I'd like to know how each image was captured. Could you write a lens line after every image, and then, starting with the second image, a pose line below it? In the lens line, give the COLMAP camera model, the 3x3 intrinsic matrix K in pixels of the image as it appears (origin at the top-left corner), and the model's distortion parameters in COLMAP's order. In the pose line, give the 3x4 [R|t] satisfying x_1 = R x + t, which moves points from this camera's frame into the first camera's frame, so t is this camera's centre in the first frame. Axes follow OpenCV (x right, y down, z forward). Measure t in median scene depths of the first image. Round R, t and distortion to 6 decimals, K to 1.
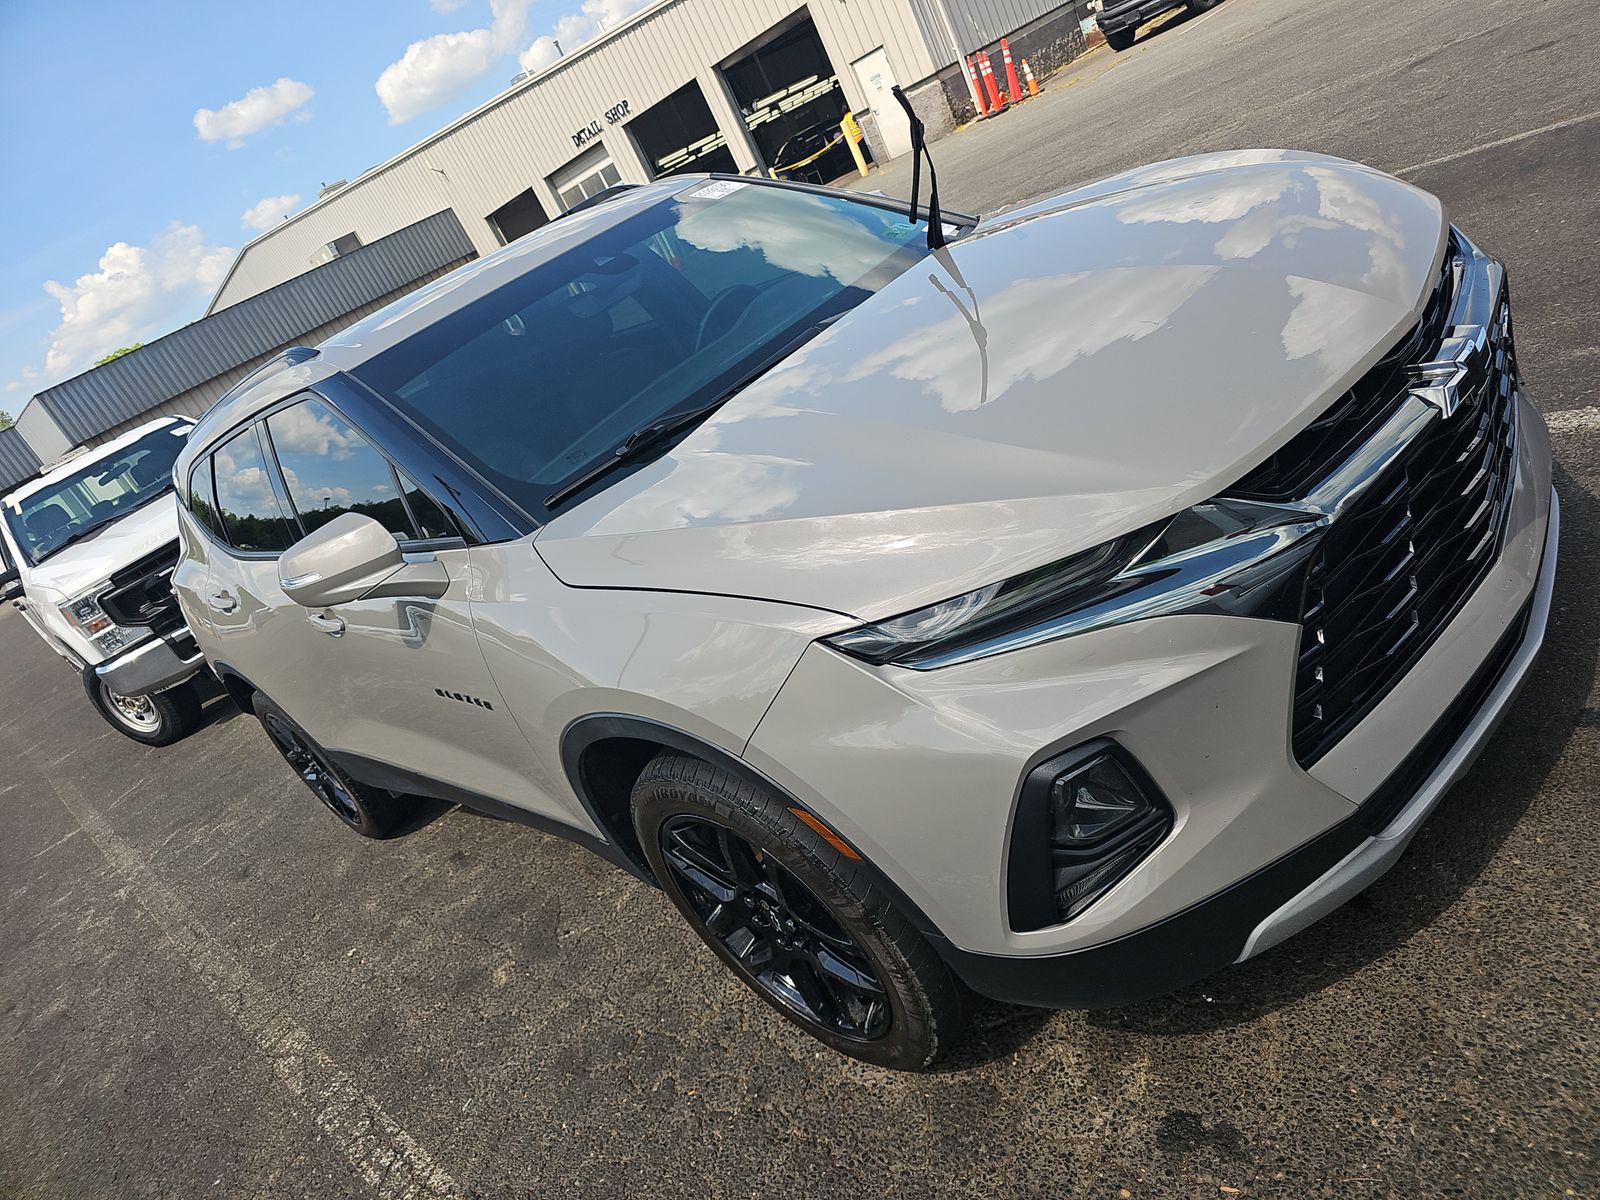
lens RADIAL K [[1070.3, 0, 795.3], [0, 1070.3, 603.1], [0, 0, 1]] dist [0.027022, -0.027472]
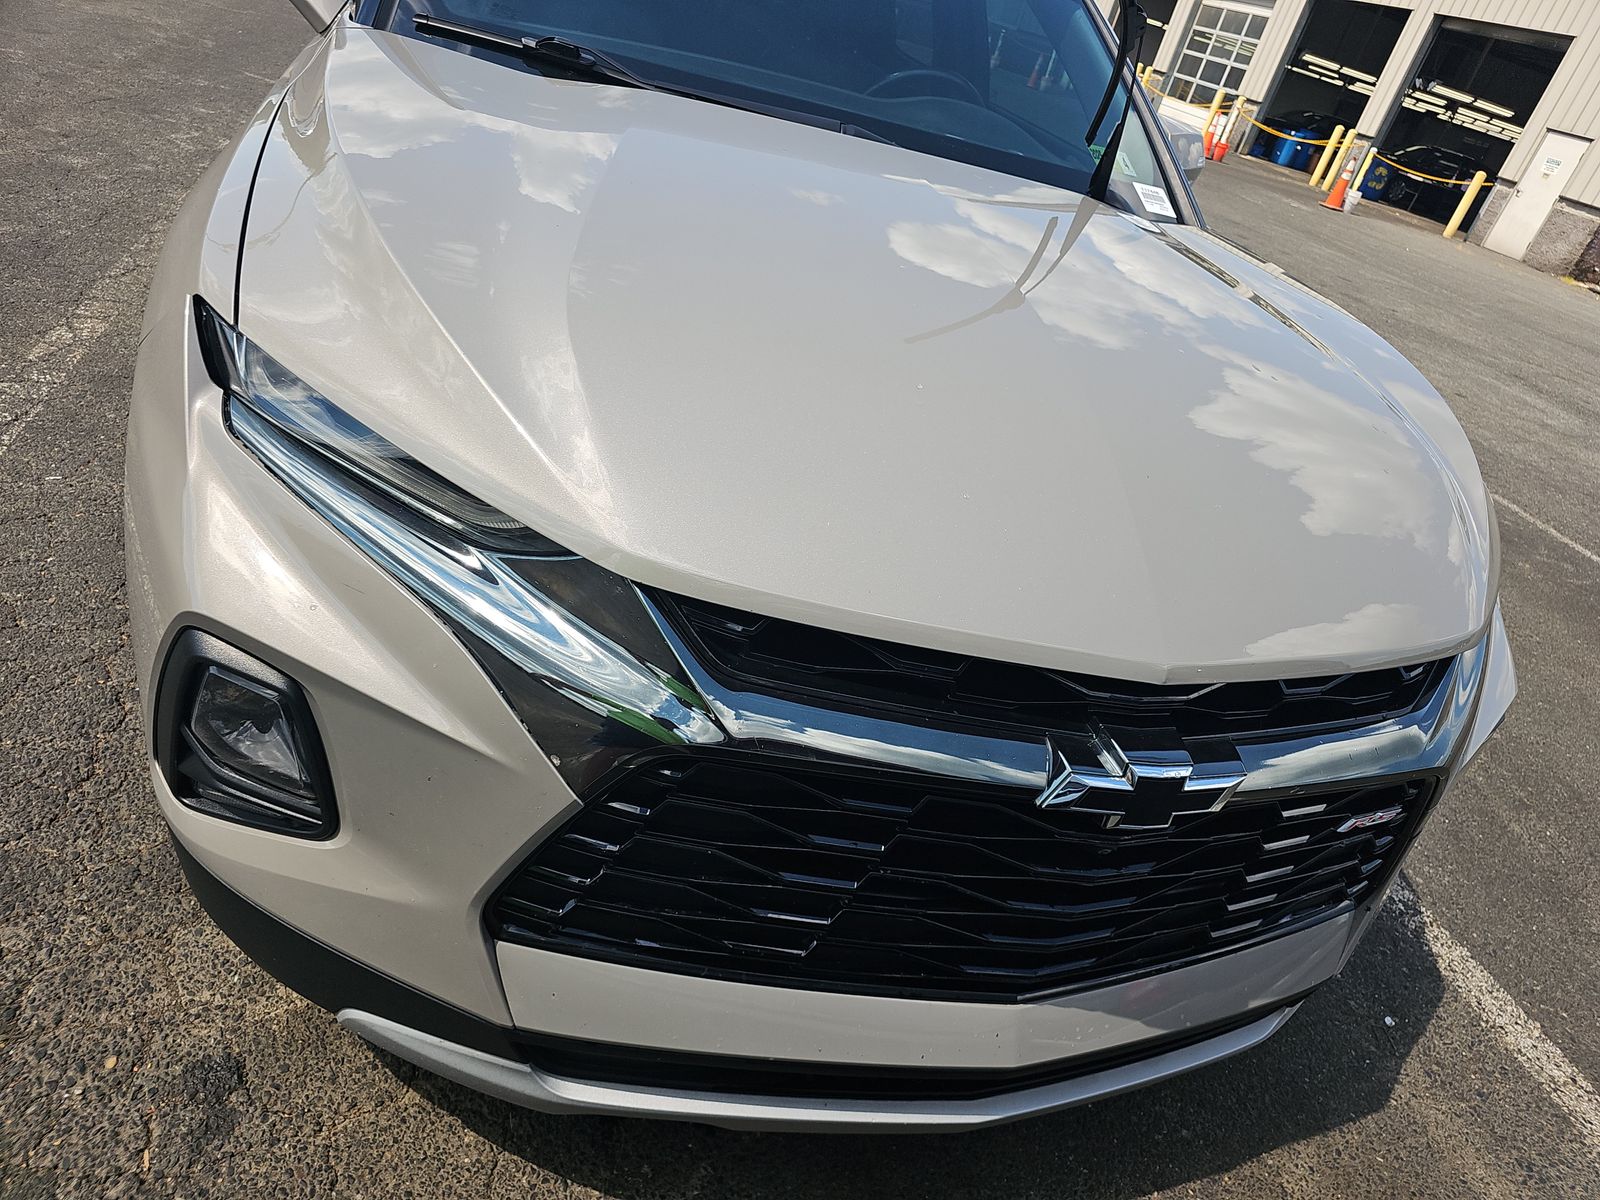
lens RADIAL K [[1070.3, 0, 795.3], [0, 1070.3, 603.1], [0, 0, 1]] dist [0.027022, -0.027472]
pose [[0.631446, 0.770429, -0.087838, 0.339827], [-0.741129, 0.632951, 0.223834, -0.201405], [0.228046, -0.076240, 0.970661, 0.257763]]
